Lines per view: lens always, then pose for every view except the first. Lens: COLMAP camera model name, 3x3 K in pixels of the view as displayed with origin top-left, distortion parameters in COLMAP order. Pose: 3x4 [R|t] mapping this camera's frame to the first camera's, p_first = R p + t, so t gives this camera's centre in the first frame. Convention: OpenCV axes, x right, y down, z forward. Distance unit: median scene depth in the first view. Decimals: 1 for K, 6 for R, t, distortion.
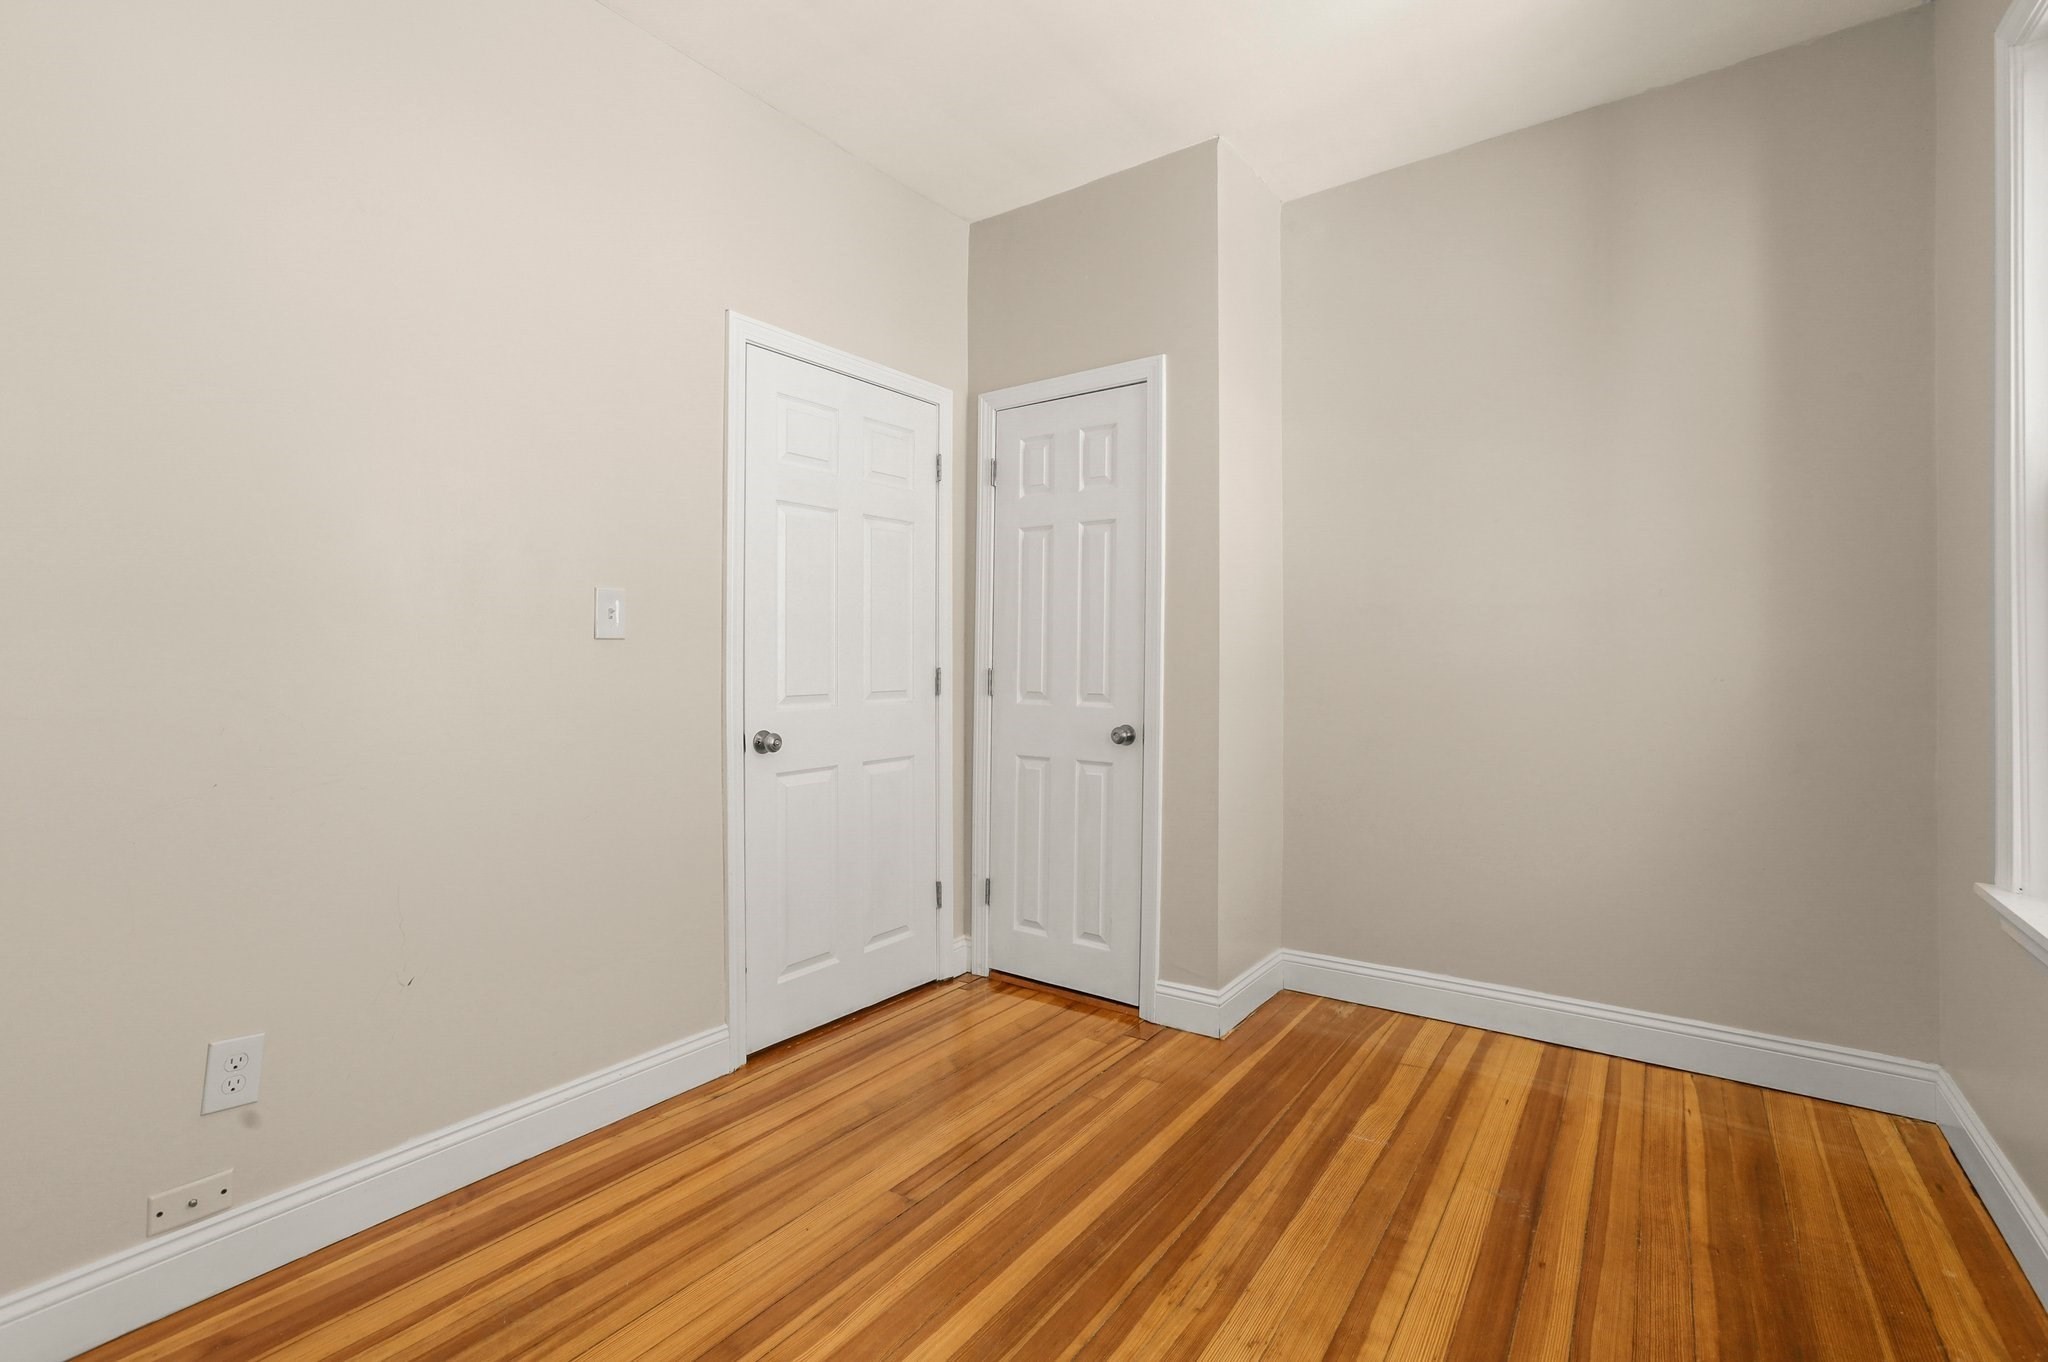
lens RADIAL K [[936.8, 0, 1027.7], [0, 936.8, 684.8], [0, 0, 1]] dist [-0.035972, 0.015076]
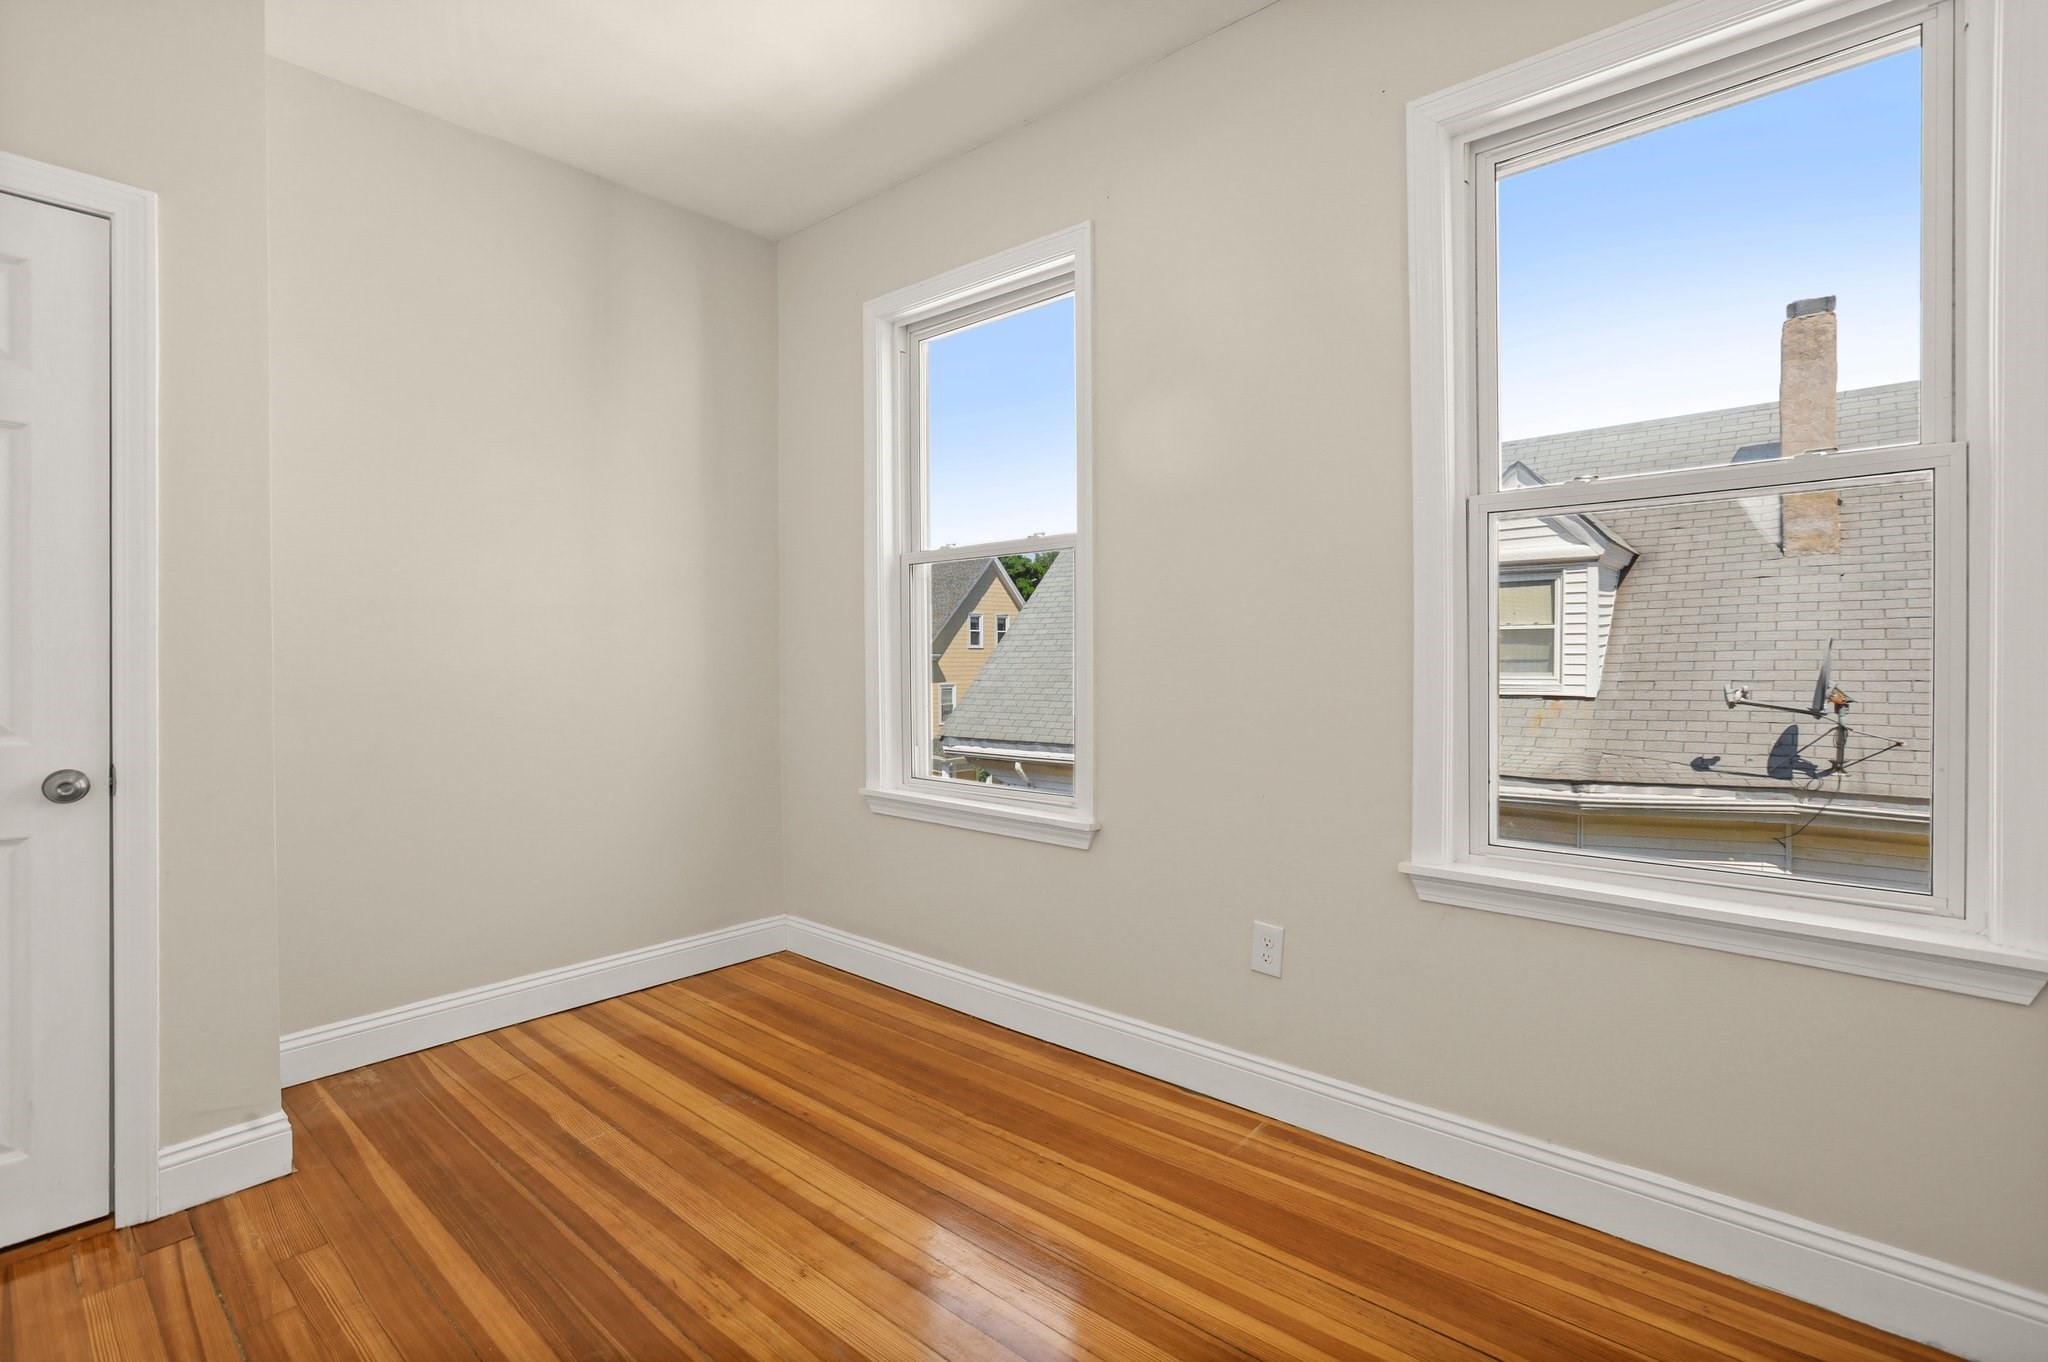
lens RADIAL K [[936.8, 0, 1029.2], [0, 936.8, 702.2], [0, 0, 1]] dist [-0.035972, 0.015076]
pose [[0.098341, -0.050966, 0.993847, -0.519281], [0.035128, 0.998243, 0.047716, -0.010077], [-0.994533, 0.030219, 0.099958, 0.388242]]
